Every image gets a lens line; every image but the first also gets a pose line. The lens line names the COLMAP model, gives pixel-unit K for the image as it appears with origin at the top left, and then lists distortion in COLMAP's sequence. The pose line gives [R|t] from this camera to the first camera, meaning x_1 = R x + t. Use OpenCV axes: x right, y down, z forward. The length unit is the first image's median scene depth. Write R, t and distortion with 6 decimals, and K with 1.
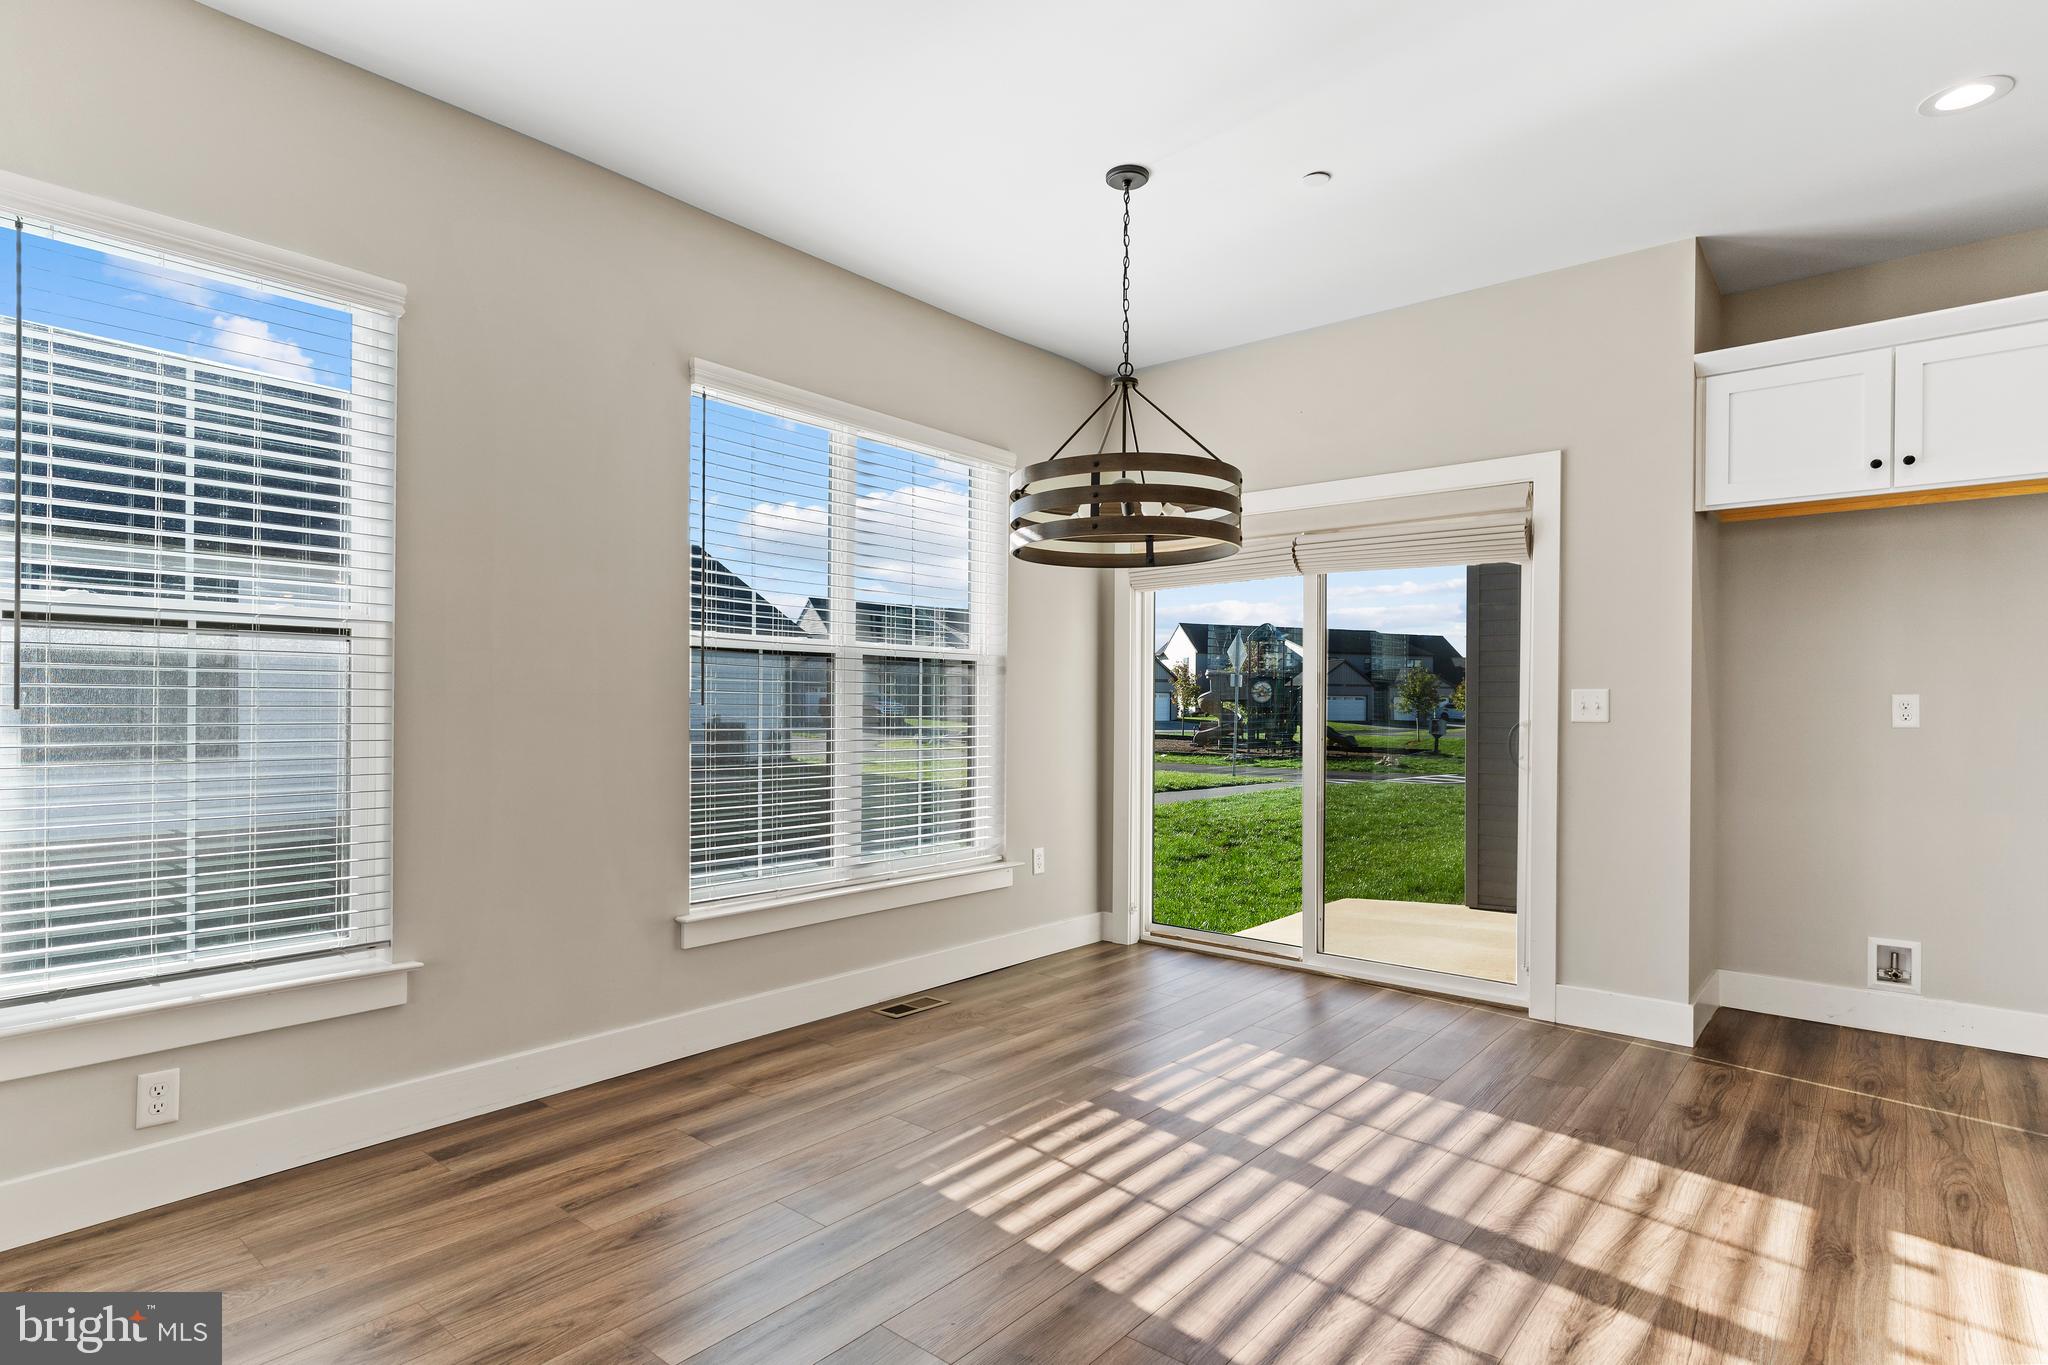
lens RADIAL K [[1051.0, 0, 1000.9], [0, 1051.0, 713.7], [0, 0, 1]] dist [-0.011015, 0.005971]
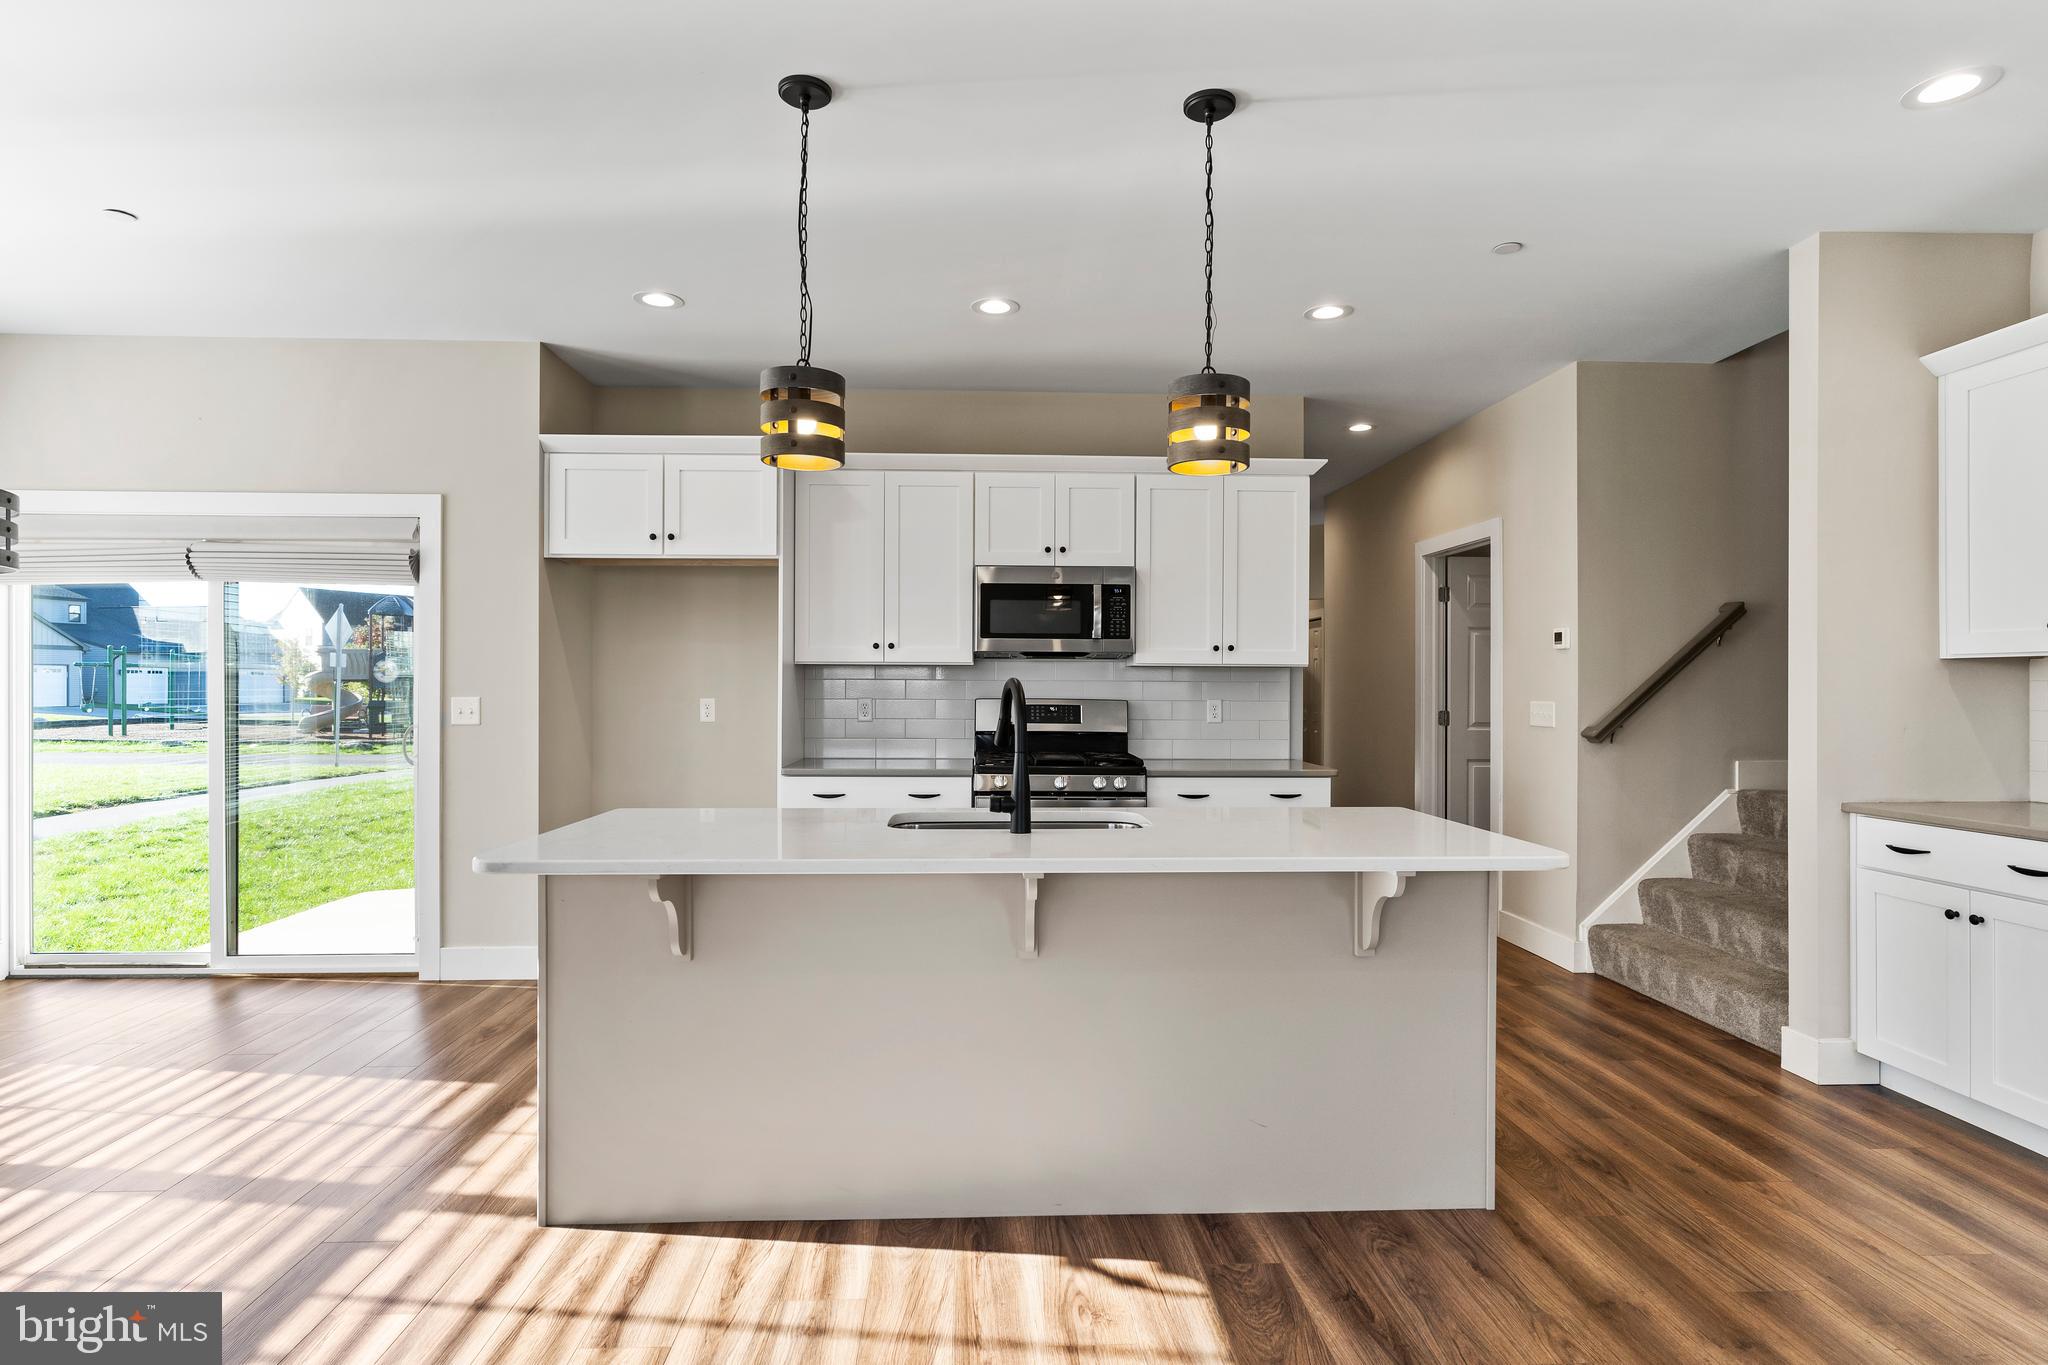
lens RADIAL K [[1051.0, 0, 1013.9], [0, 1051.0, 686.6], [0, 0, 1]] dist [-0.011015, 0.005971]
pose [[0.726128, -0.004520, 0.687545, 0.206404], [0.006606, 0.999978, -0.000403, -0.032857], [-0.687528, 0.004834, 0.726142, -0.323302]]
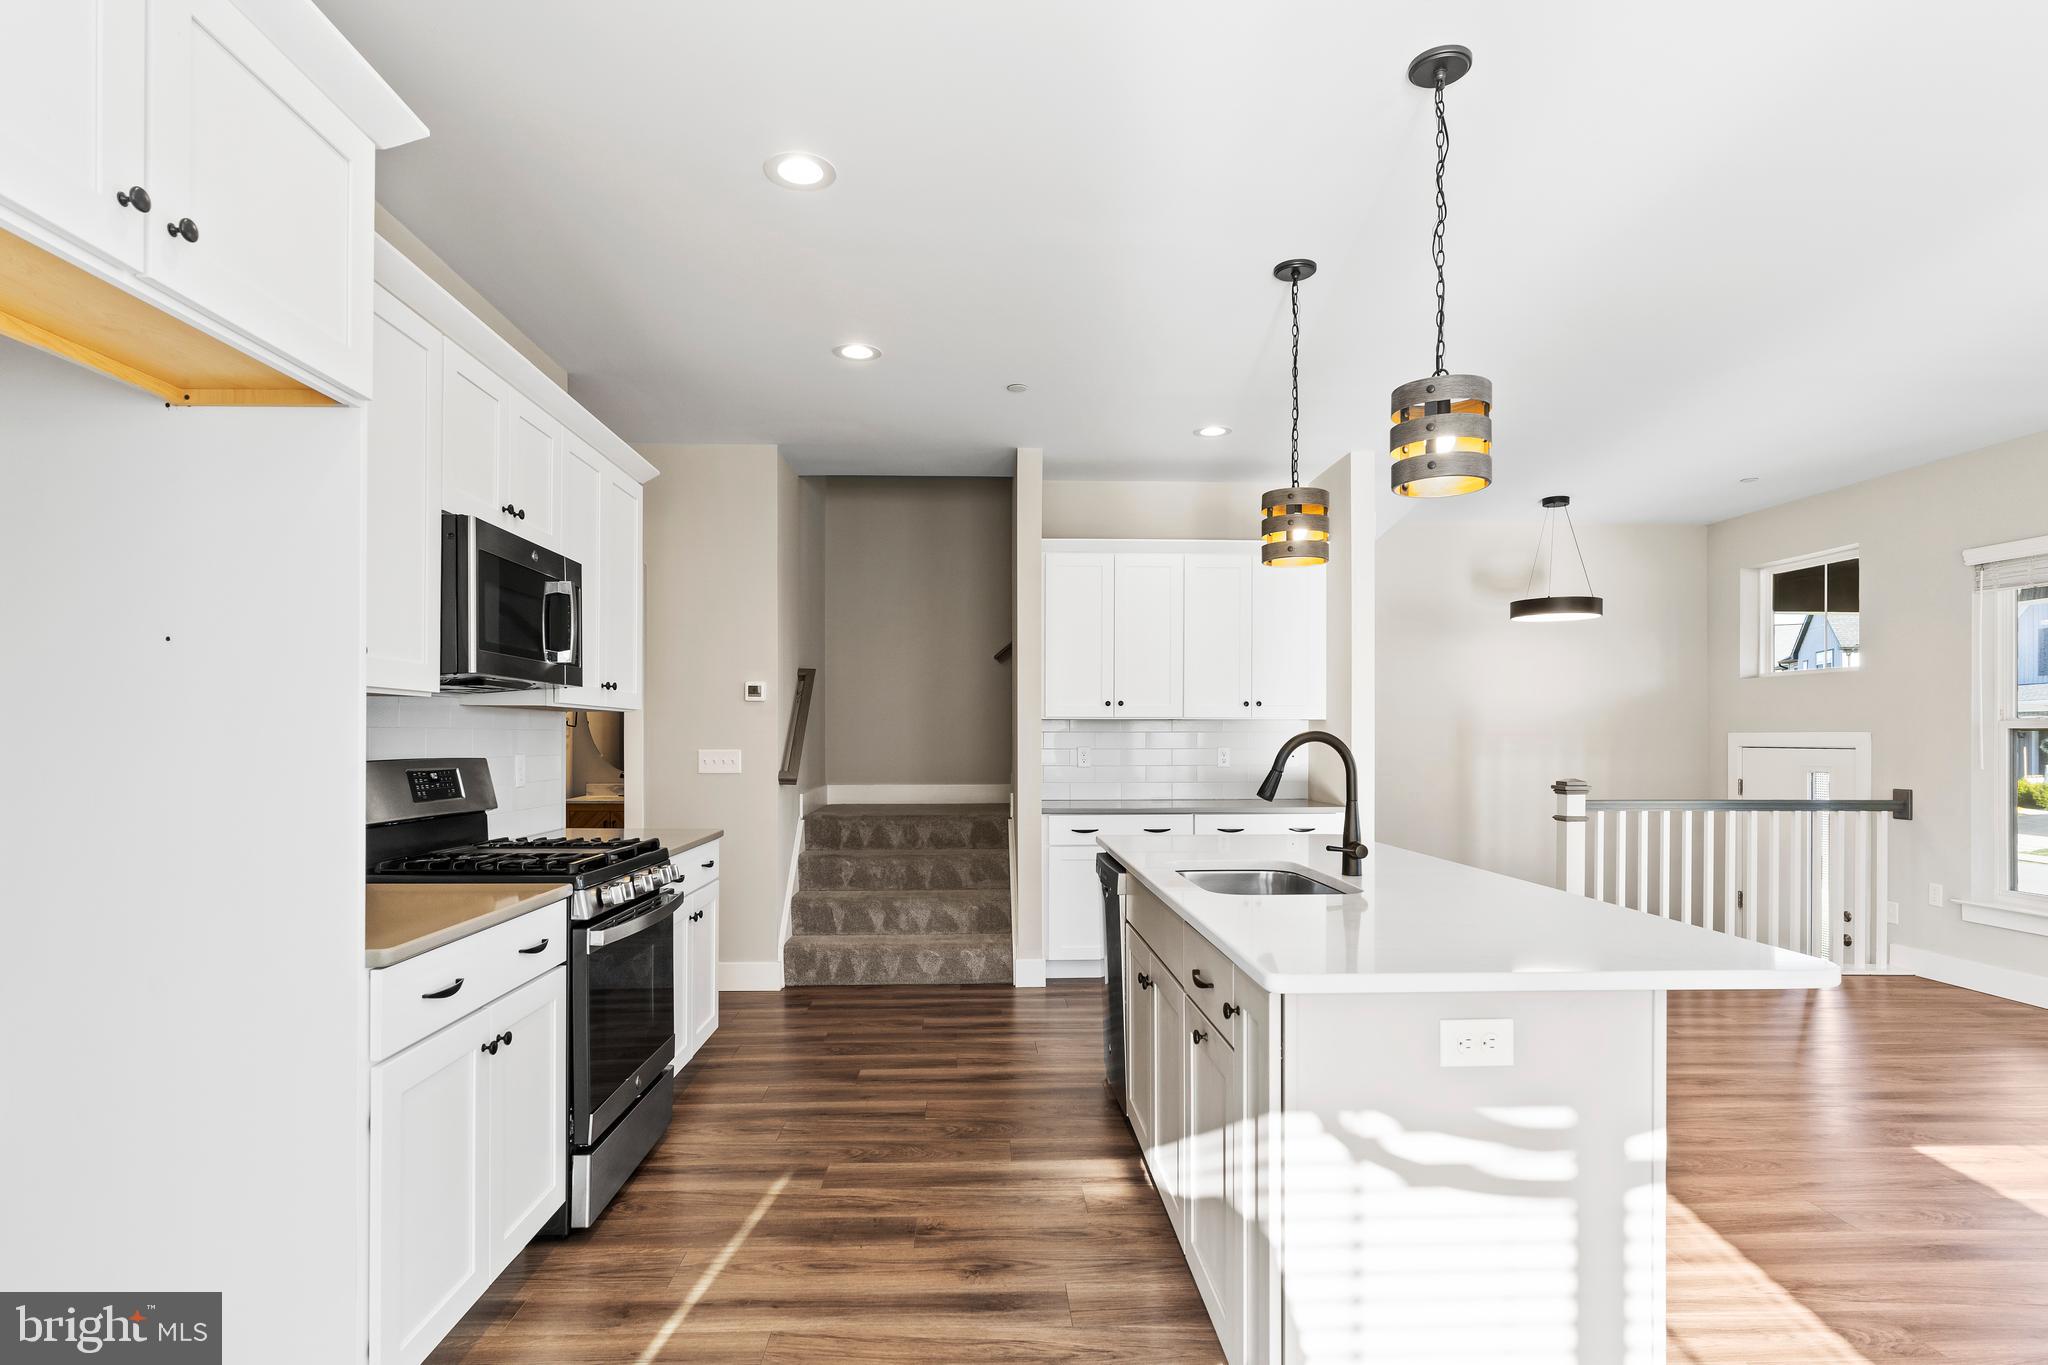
lens RADIAL K [[1051.0, 0, 1010.2], [0, 1051.0, 739.2], [0, 0, 1]] dist [-0.011015, 0.005971]
pose [[-0.676182, -0.010256, 0.736664, 0.313566], [-0.001158, 0.999917, 0.012858, -0.043482], [-0.736734, 0.007842, -0.676137, 0.945548]]
